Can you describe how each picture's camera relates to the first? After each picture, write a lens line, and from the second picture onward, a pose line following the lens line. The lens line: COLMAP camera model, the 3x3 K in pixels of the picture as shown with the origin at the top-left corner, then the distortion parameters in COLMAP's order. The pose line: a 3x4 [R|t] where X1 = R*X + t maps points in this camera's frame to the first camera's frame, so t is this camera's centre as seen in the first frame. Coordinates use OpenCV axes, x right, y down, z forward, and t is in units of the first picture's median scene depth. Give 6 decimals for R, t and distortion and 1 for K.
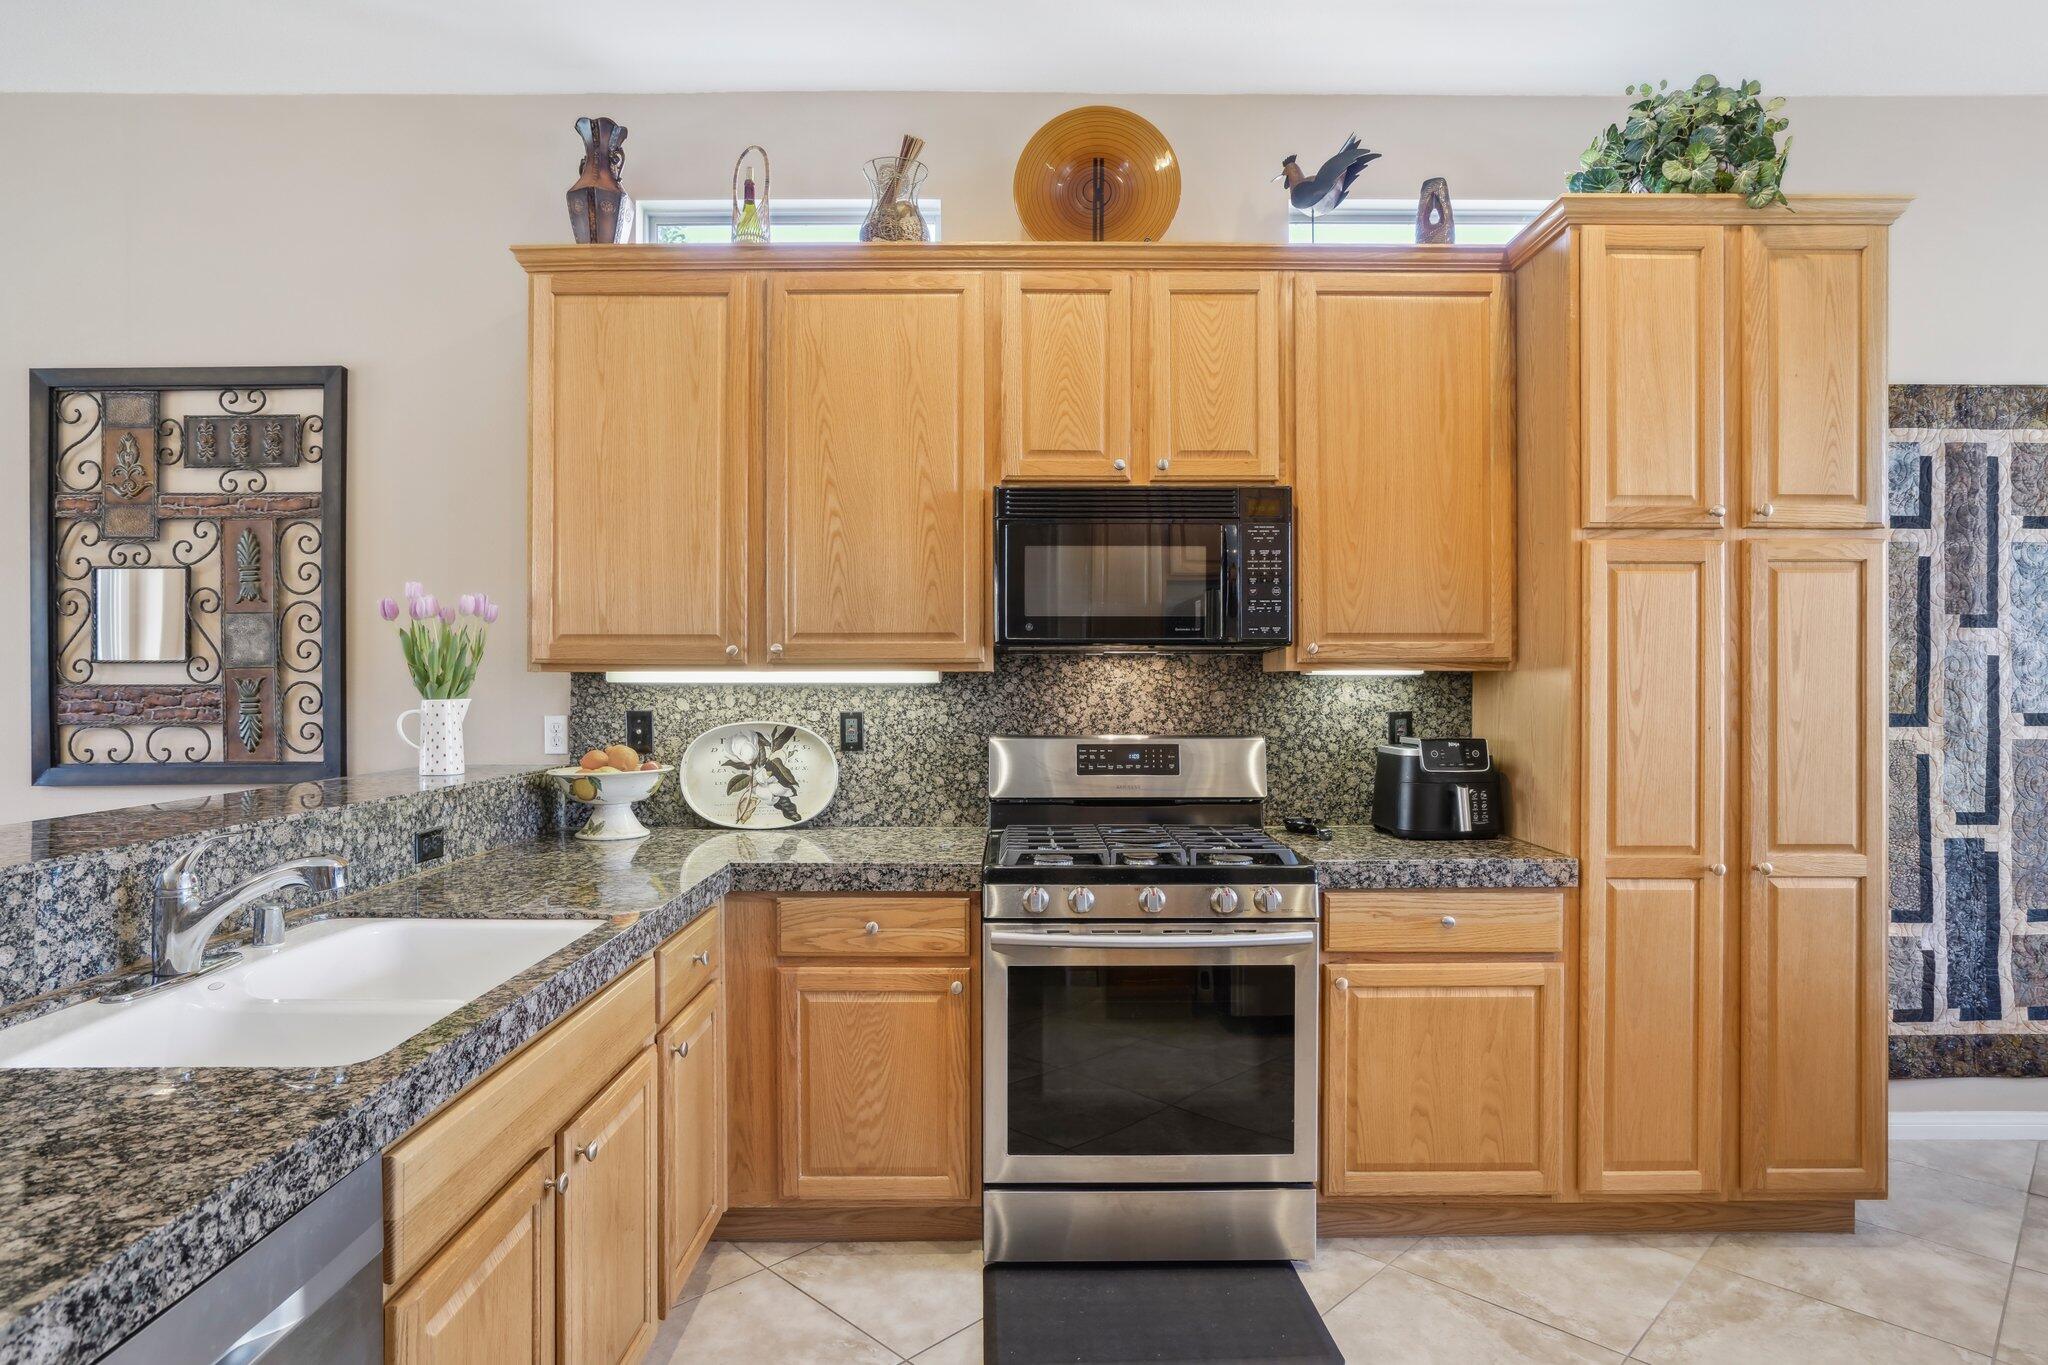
lens RADIAL K [[1123.5, 0, 1028.3], [0, 1123.5, 686.2], [0, 0, 1]] dist [-0.017735, 0.000314]
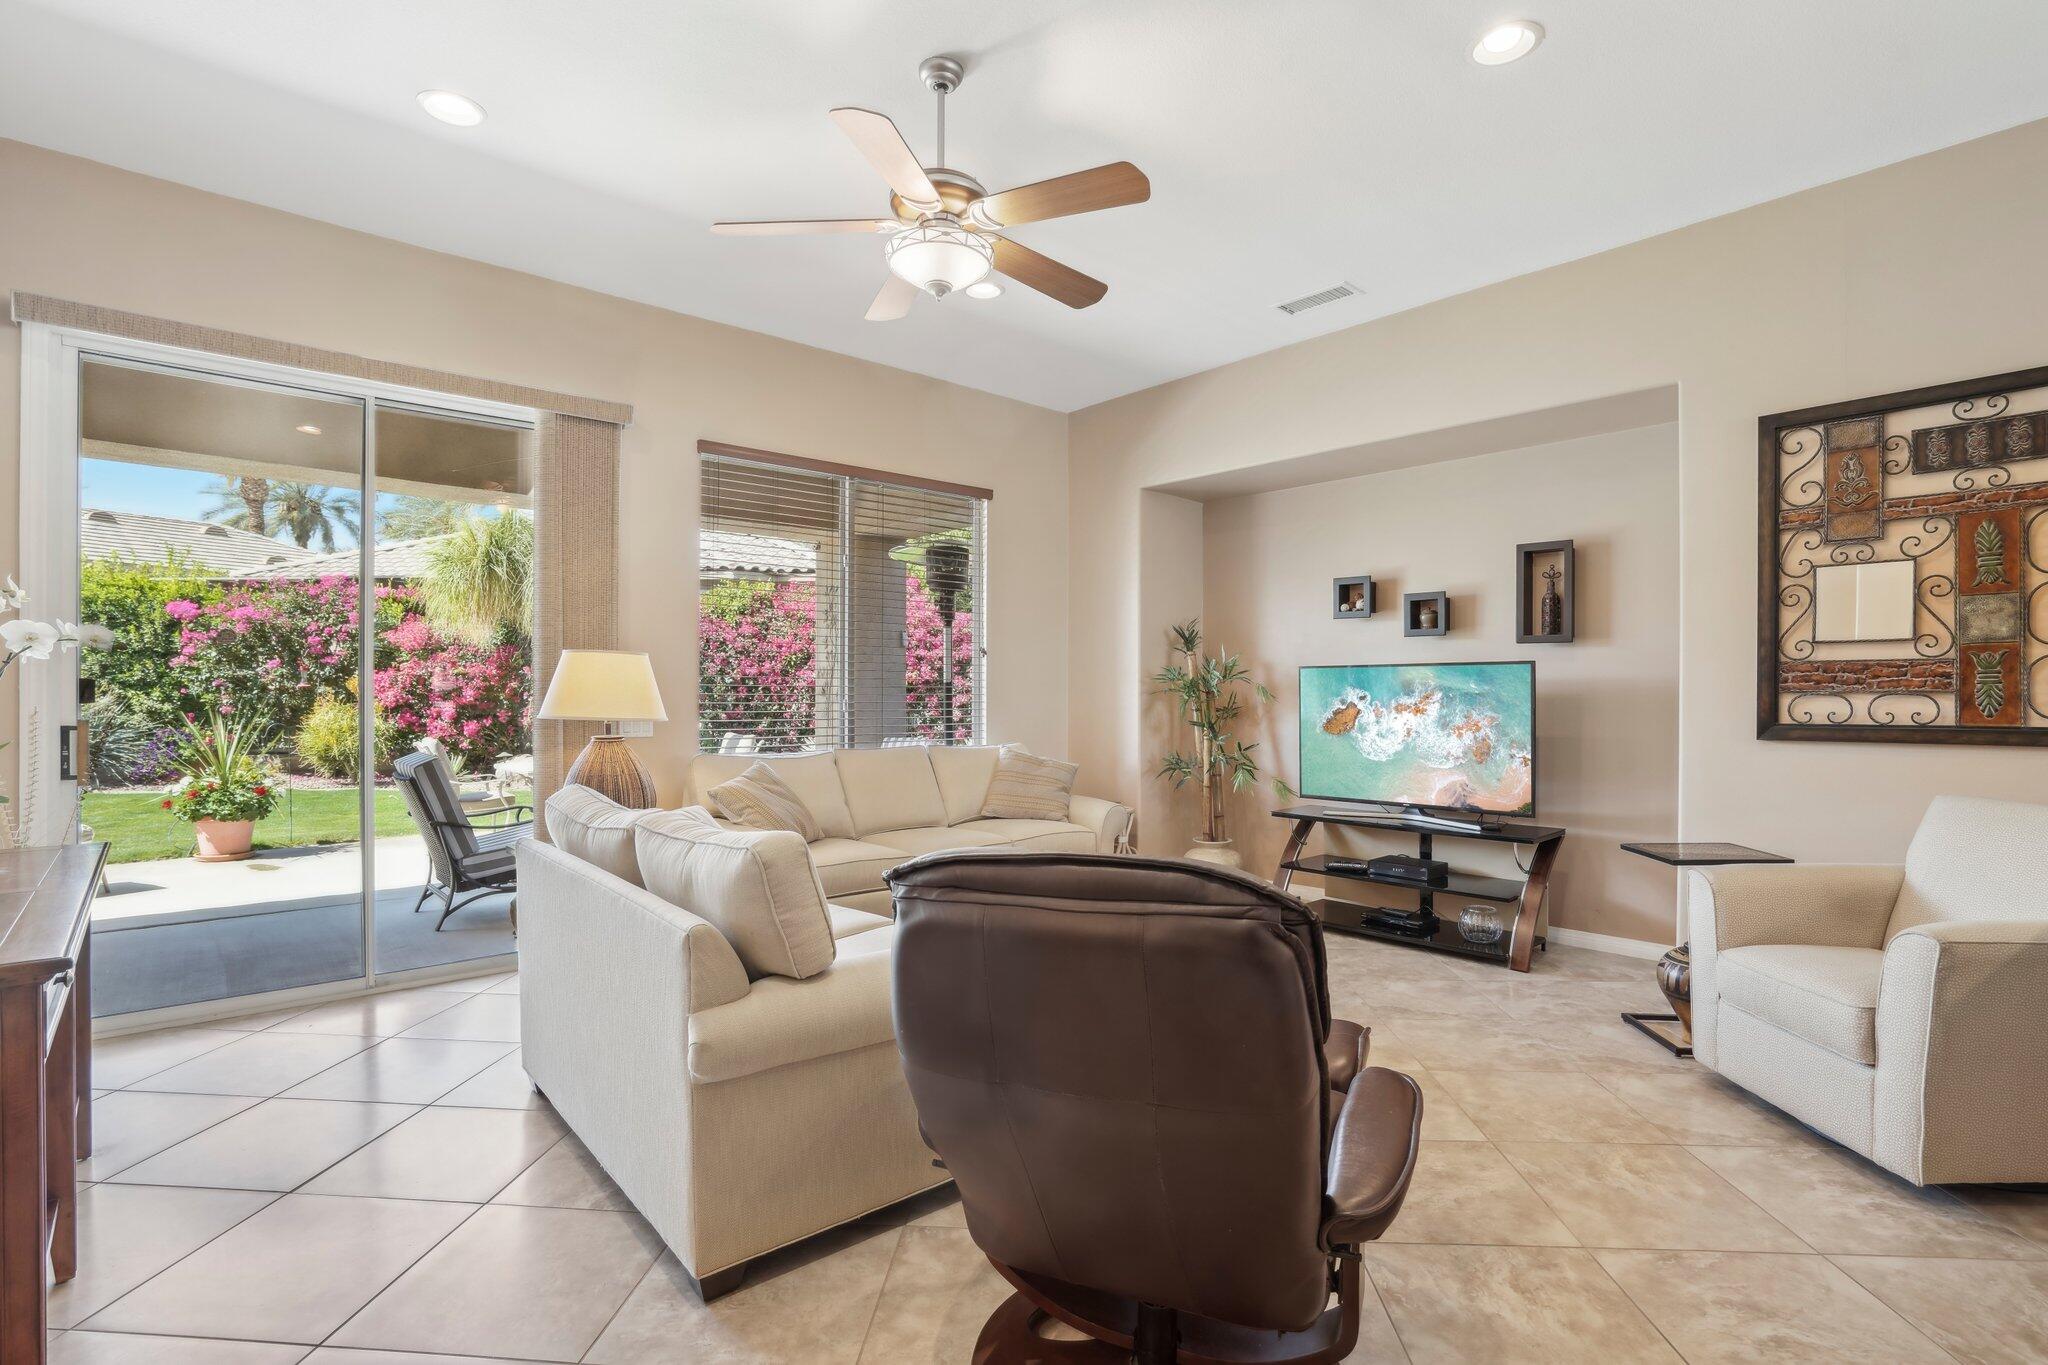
lens RADIAL K [[964.8, 0, 1024.3], [0, 964.8, 695.9], [0, 0, 1]] dist [-0.002410, 0.000755]
pose [[0.645491, 0.008476, -0.763721, -0.586096], [-0.005828, 0.999964, 0.006172, 0.036923], [0.763745, 0.000468, 0.645517, -0.378066]]
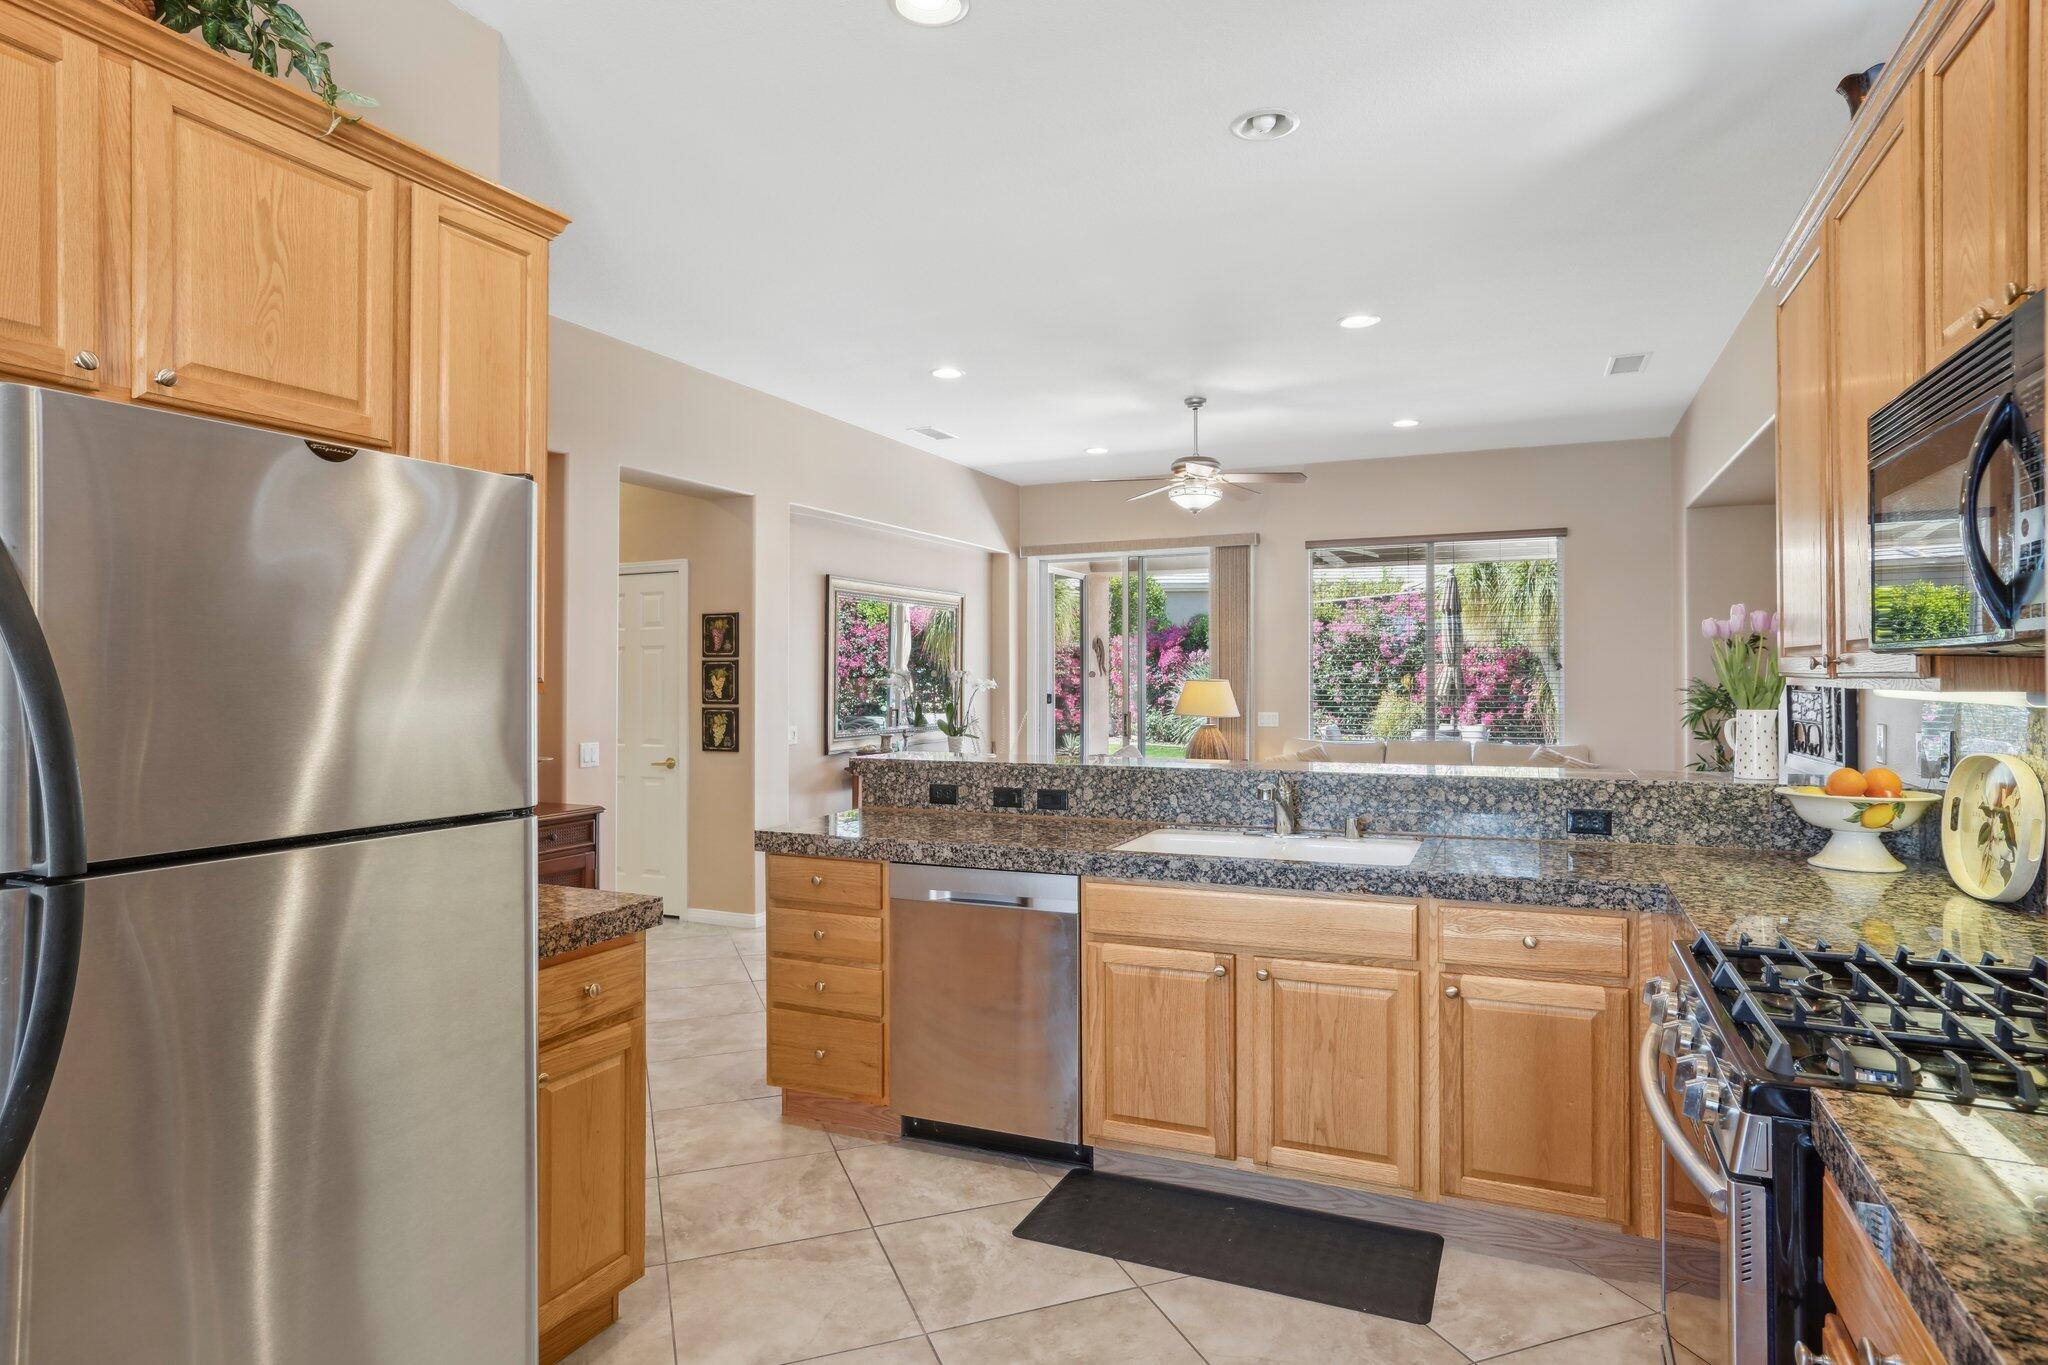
lens RADIAL K [[1123.5, 0, 1031.6], [0, 1123.5, 680.1], [0, 0, 1]] dist [-0.017735, 0.000314]
pose [[-0.418143, 0.007099, -0.908353, 0.842256], [0.004010, 0.999974, 0.005969, -0.029125], [0.908372, -0.001147, -0.418161, 0.900362]]
